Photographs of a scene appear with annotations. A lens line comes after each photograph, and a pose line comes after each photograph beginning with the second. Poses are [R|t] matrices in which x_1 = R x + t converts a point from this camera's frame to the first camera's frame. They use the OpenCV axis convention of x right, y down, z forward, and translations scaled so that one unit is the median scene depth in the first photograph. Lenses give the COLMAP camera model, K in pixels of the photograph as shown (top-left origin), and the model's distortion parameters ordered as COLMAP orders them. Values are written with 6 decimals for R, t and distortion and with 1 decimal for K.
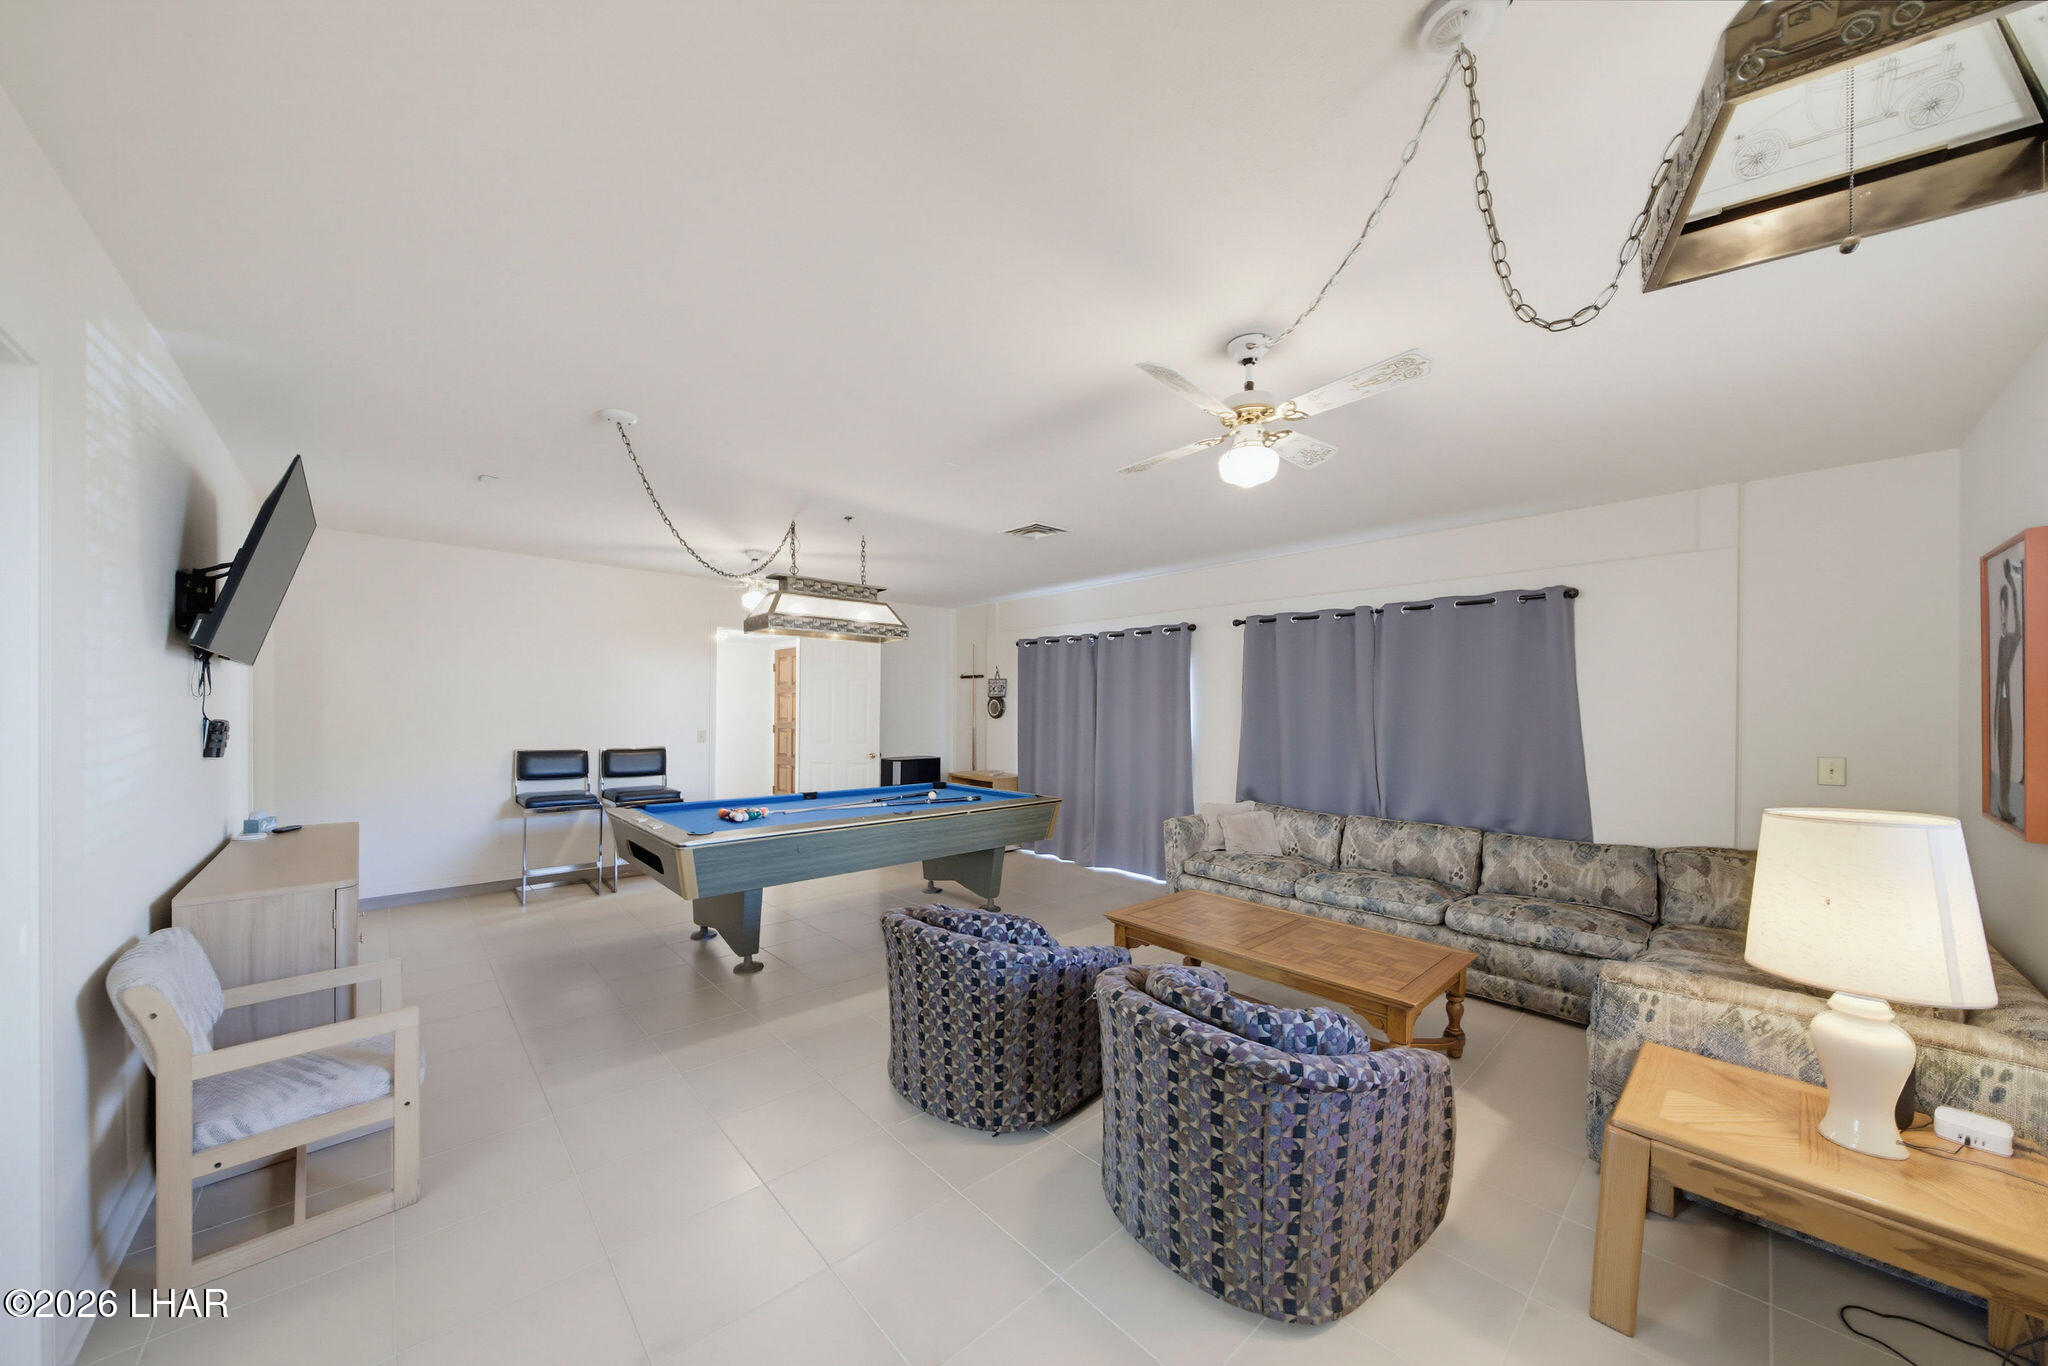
lens RADIAL K [[689.0, 0, 1032.8], [0, 689.0, 696.6], [0, 0, 1]] dist [-0.006491, 0.000105]
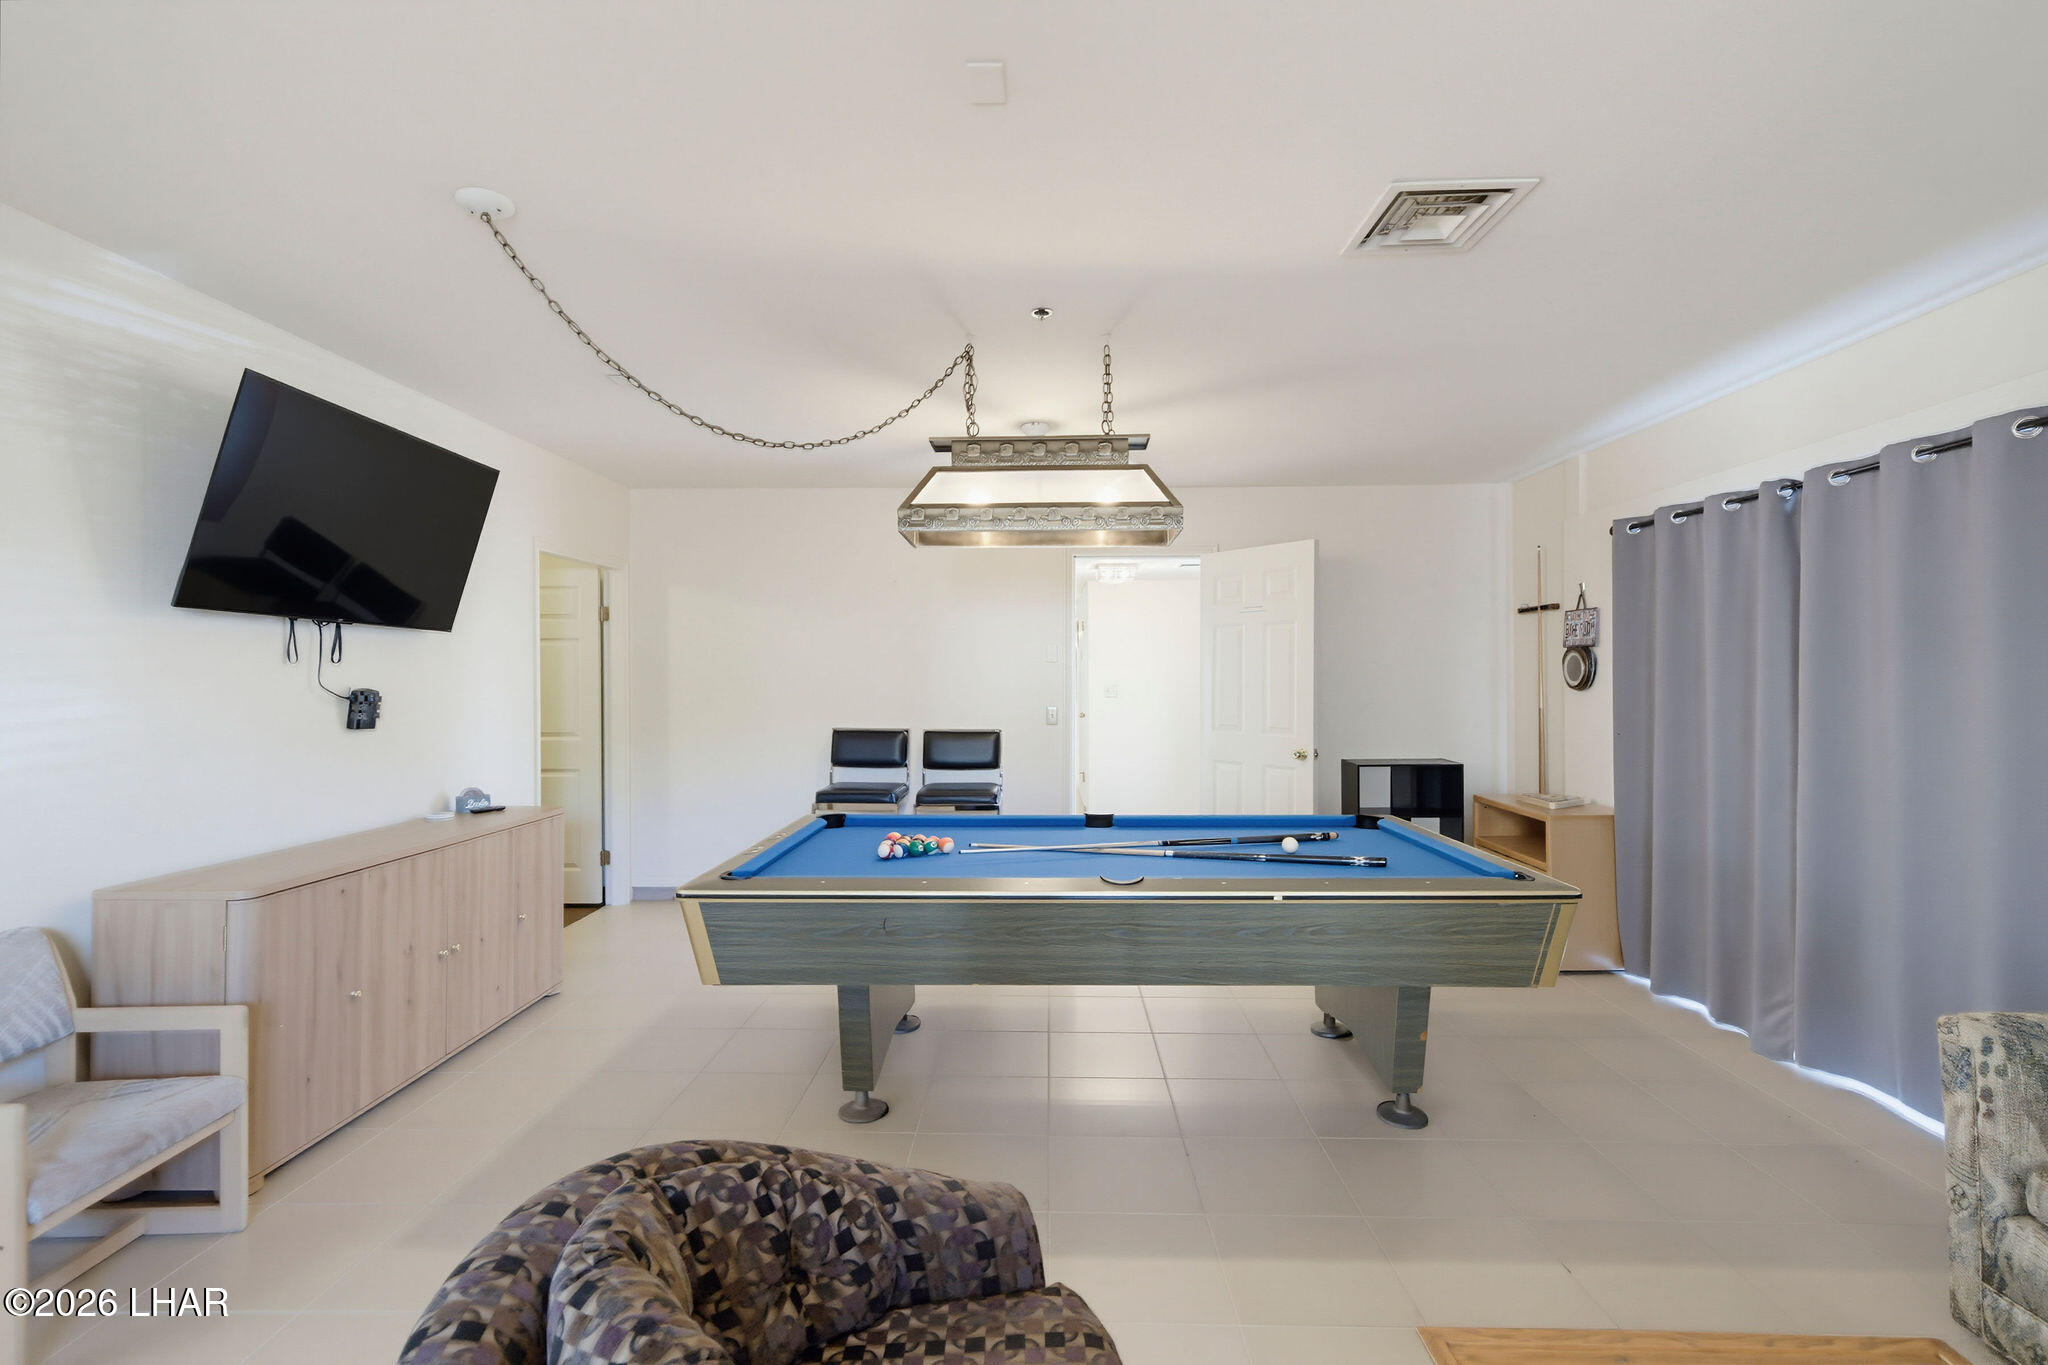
lens RADIAL K [[905.3, 0, 1035.0], [0, 905.3, 672.2], [0, 0, 1]] dist [-0.003606, 0.000389]
pose [[0.718846, -0.014858, -0.695011, 0.156025], [0.020868, 0.999782, 0.000210, 0.014339], [0.694856, -0.014655, 0.718999, 0.363412]]
